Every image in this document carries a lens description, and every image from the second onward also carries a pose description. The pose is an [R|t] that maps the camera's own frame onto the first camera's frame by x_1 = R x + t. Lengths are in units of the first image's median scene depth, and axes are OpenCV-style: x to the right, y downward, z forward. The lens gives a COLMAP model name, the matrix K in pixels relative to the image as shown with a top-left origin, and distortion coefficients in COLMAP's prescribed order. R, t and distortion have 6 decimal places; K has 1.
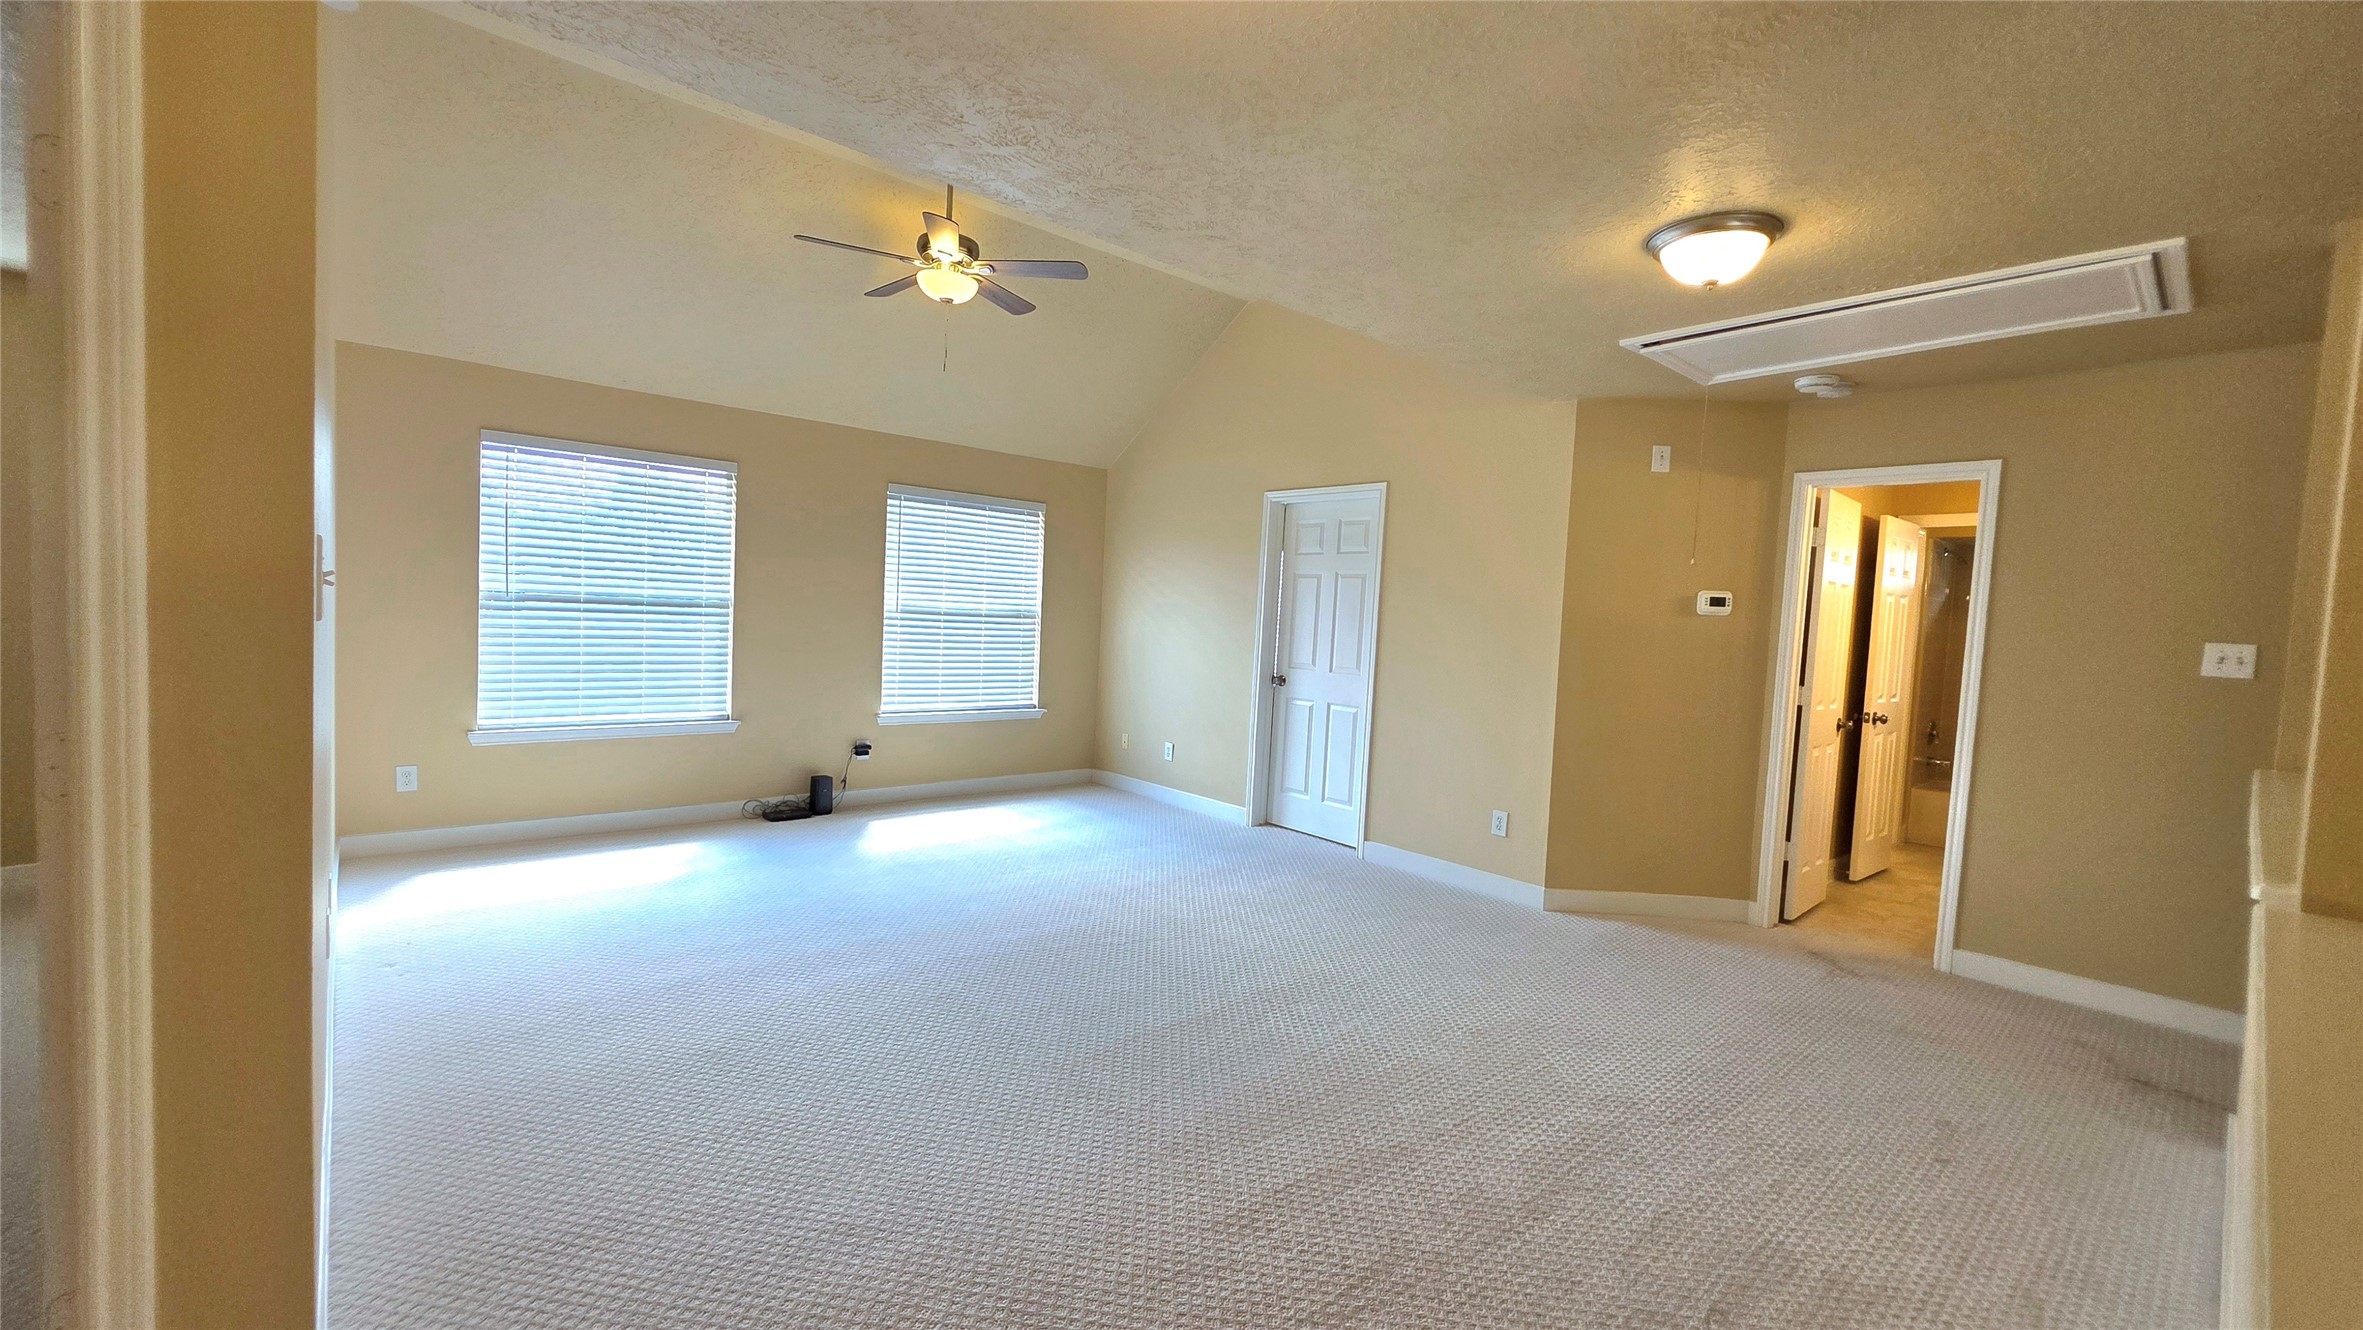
lens RADIAL K [[950.5, 0, 1168.4], [0, 950.5, 669.1], [0, 0, 1]] dist [-0.000305, 0.000017]
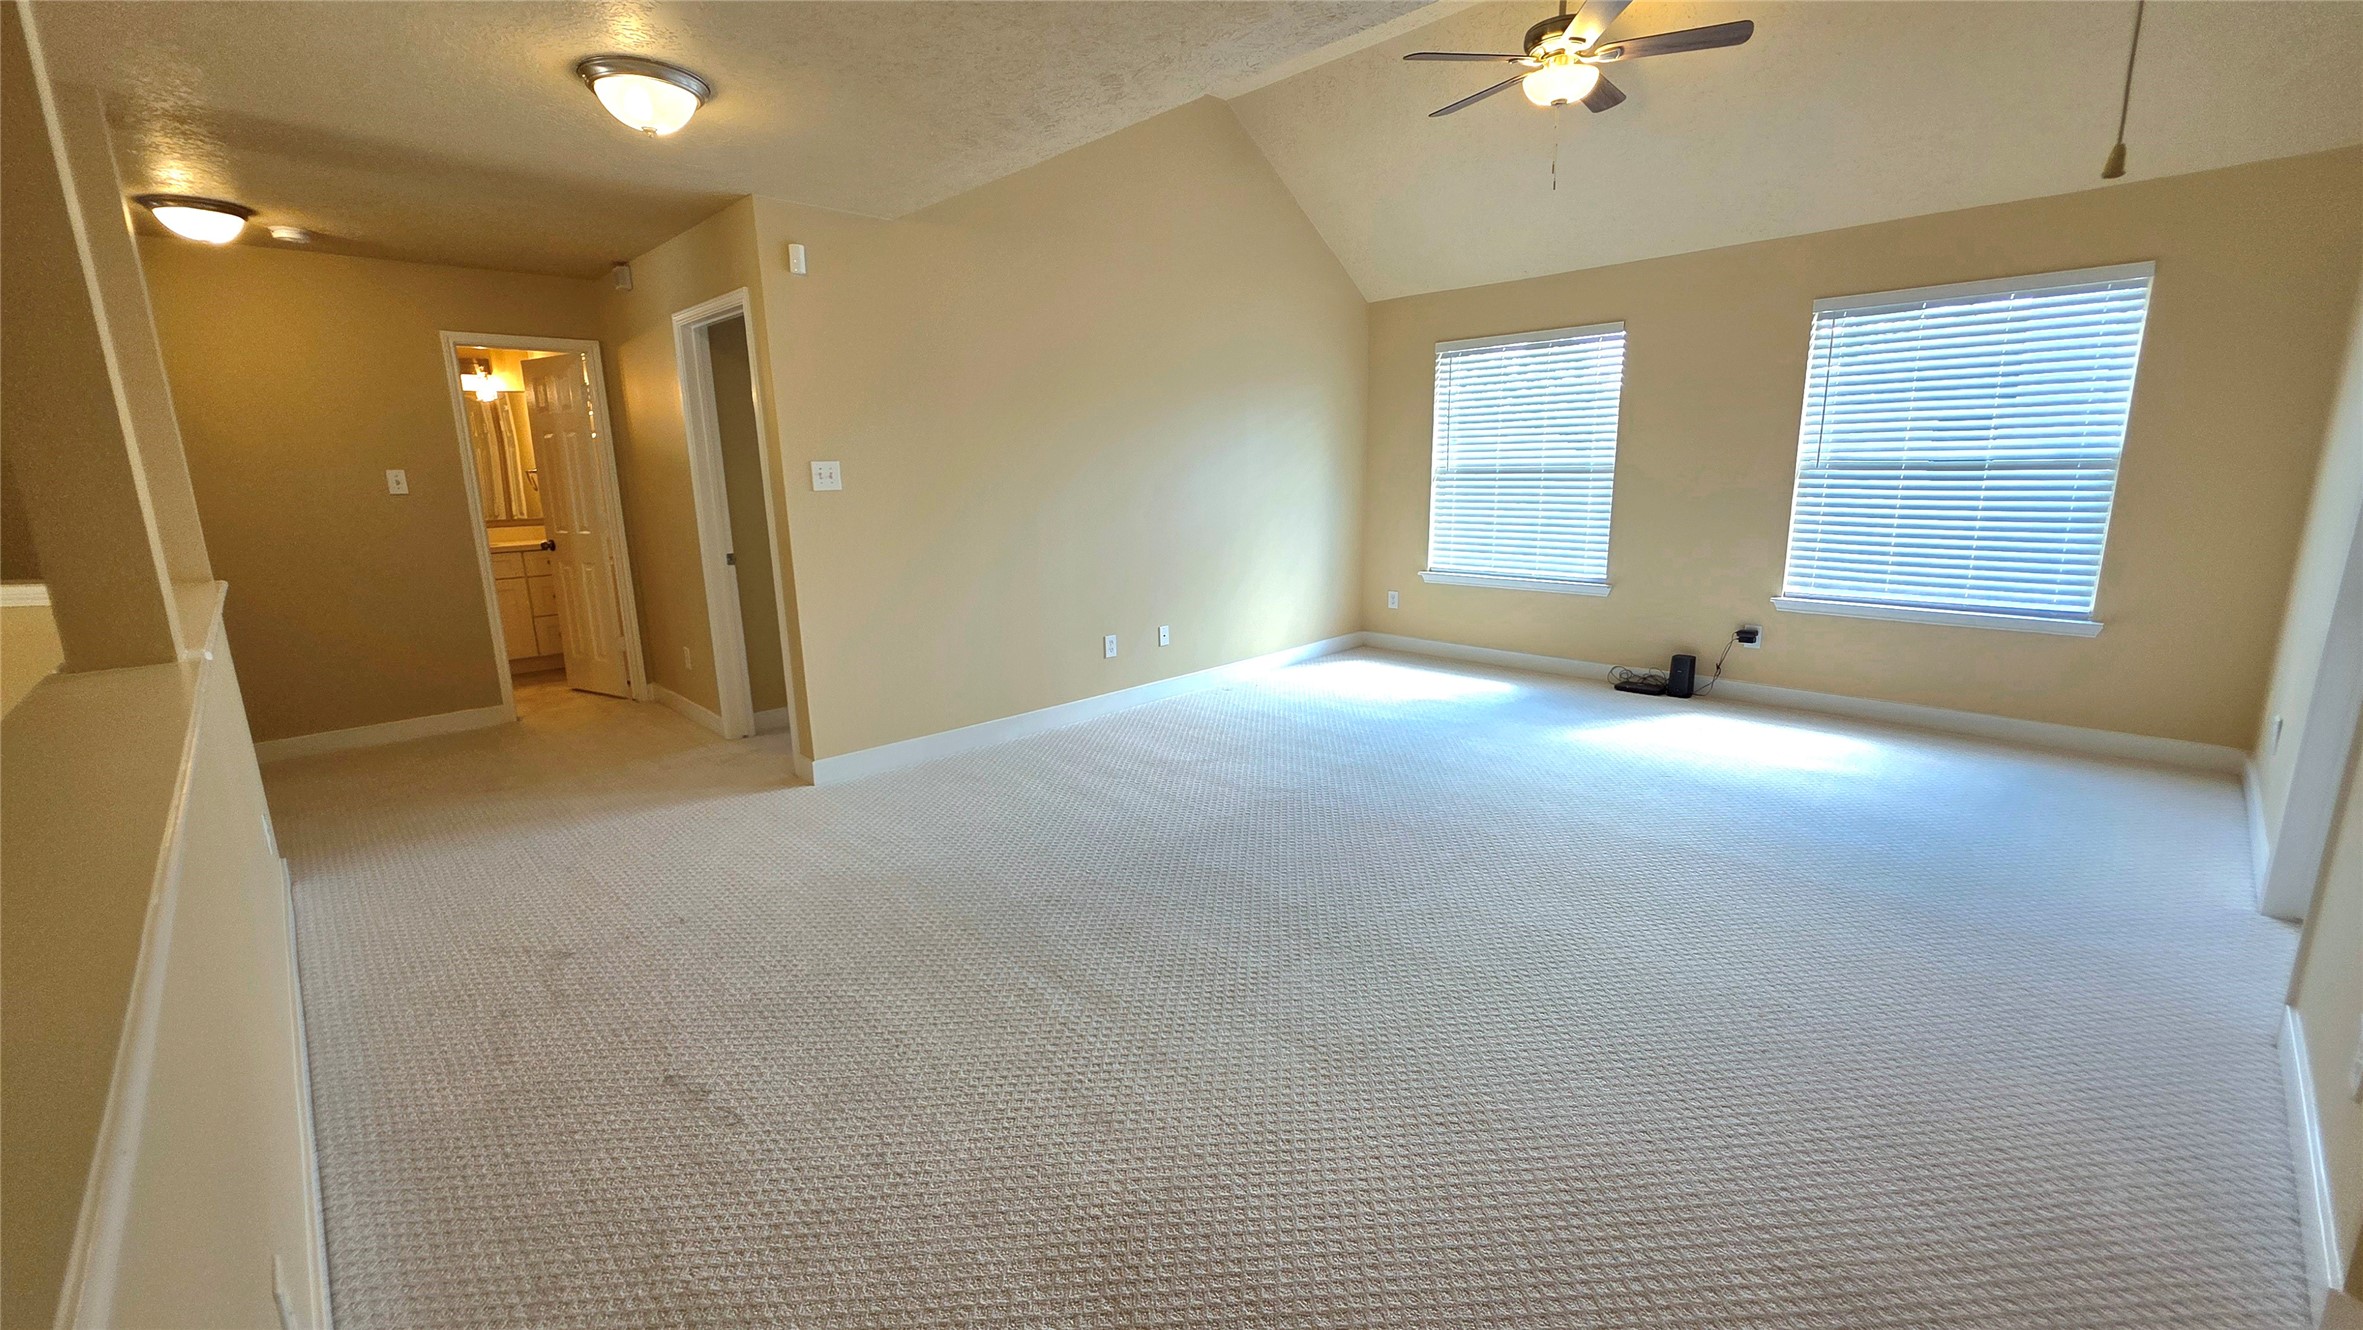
lens RADIAL K [[950.5, 0, 1168.3], [0, 950.5, 661.6], [0, 0, 1]] dist [-0.000305, 0.000017]
pose [[0.047354, 0.157740, -0.986345, 0.512629], [-0.039428, 0.986978, 0.155948, -0.004524], [0.998100, 0.031505, 0.052957, 0.460631]]
